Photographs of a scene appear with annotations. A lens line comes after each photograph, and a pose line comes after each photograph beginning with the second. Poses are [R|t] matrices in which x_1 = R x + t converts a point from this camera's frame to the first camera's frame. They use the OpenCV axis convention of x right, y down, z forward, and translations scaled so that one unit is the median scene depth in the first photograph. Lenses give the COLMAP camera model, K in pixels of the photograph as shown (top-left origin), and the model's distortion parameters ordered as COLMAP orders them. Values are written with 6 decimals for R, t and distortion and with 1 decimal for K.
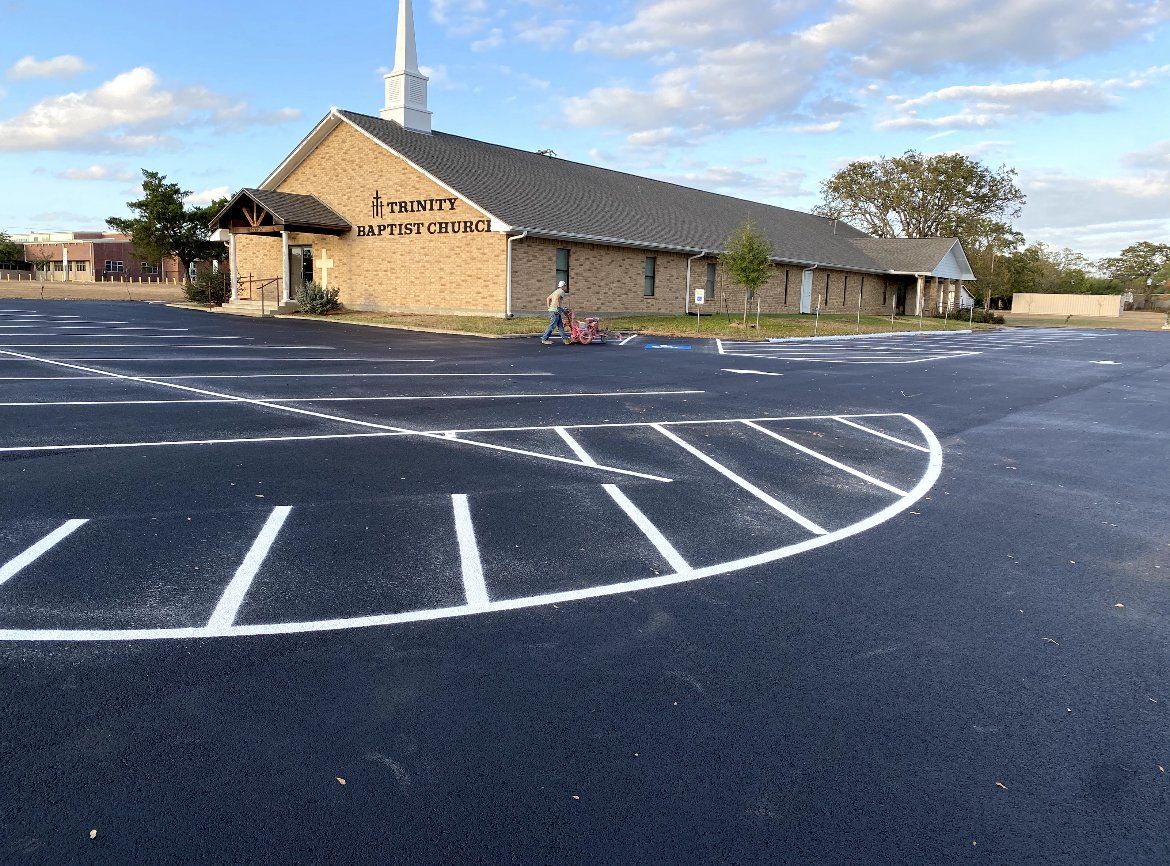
lens RADIAL K [[875.7, 0, 585.0], [0, 875.7, 433.0], [0, 0, 1]] dist [0.008815, -0.037722]
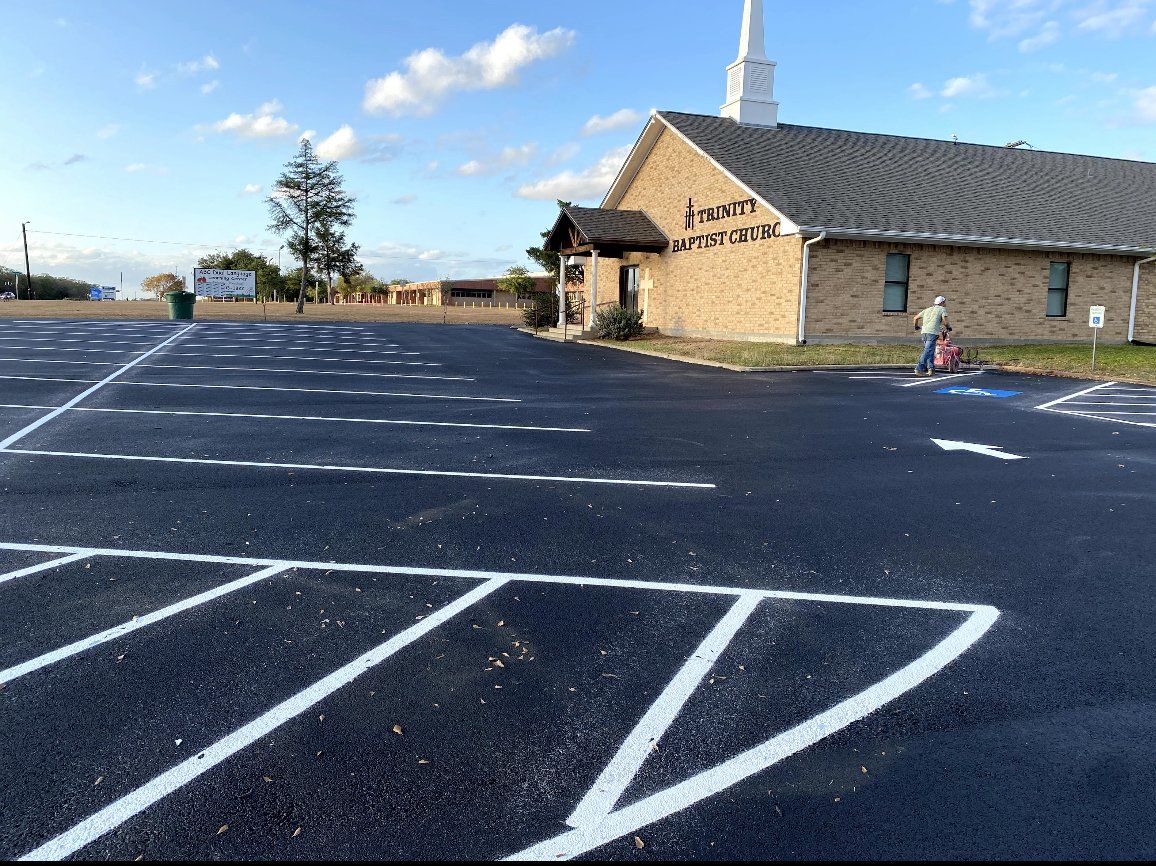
lens RADIAL K [[880.1, 0, 578.0], [0, 880.1, 433.0], [0, 0, 1]] dist [-0.005053, -0.009689]
pose [[0.829340, 0.063960, -0.555071, 0.171625], [-0.082336, 0.996571, -0.008186, -0.028566], [0.552644, 0.052491, 0.831763, 0.227088]]
